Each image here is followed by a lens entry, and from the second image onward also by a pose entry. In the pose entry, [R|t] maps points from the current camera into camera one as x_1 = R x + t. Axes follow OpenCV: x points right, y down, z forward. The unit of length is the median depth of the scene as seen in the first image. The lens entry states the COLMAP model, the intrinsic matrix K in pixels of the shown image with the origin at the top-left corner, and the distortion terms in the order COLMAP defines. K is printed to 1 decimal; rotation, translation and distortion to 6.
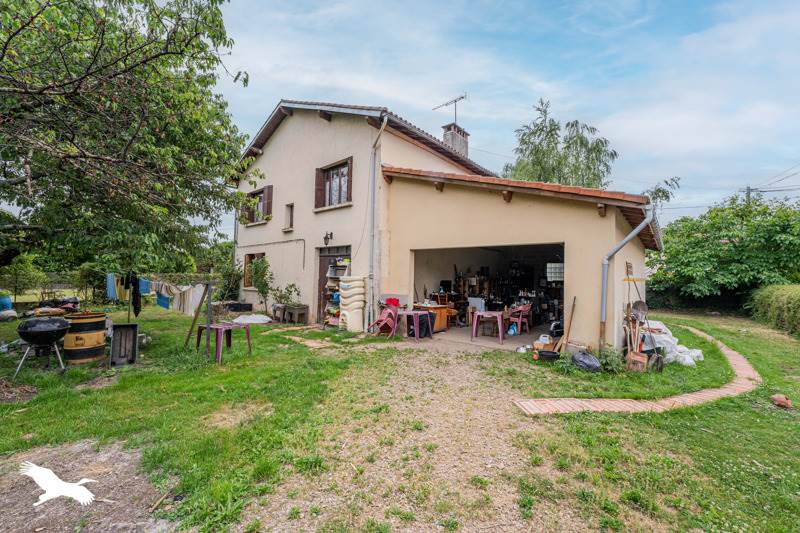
lens RADIAL K [[324.8, 0, 400.0], [0, 324.8, 266.5], [0, 0, 1]] dist [-0.000474, -0.000007]
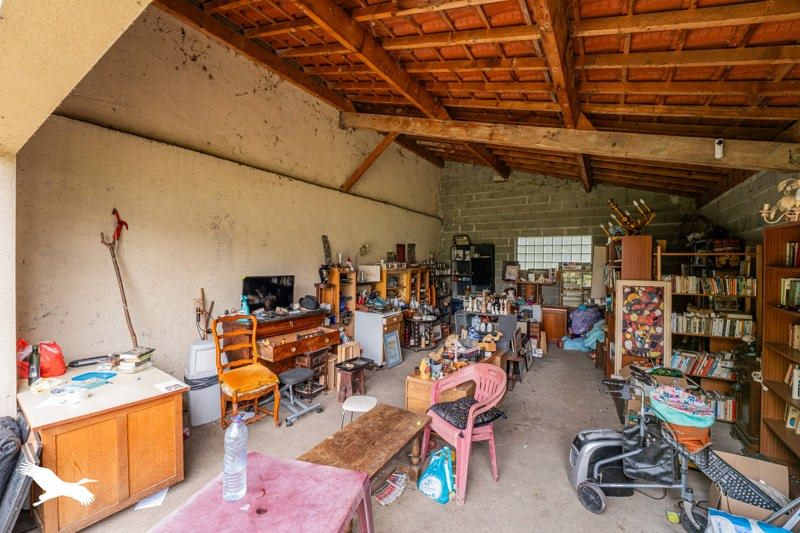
lens RADIAL K [[324.8, 0, 400.0], [0, 324.8, 266.5], [0, 0, 1]] dist [-0.000474, -0.000007]
pose [[0.990611, -0.009555, 0.136377, 0.195309], [0.003369, 0.998958, 0.045520, 0.014828], [-0.136670, -0.044633, 0.989611, 0.523090]]
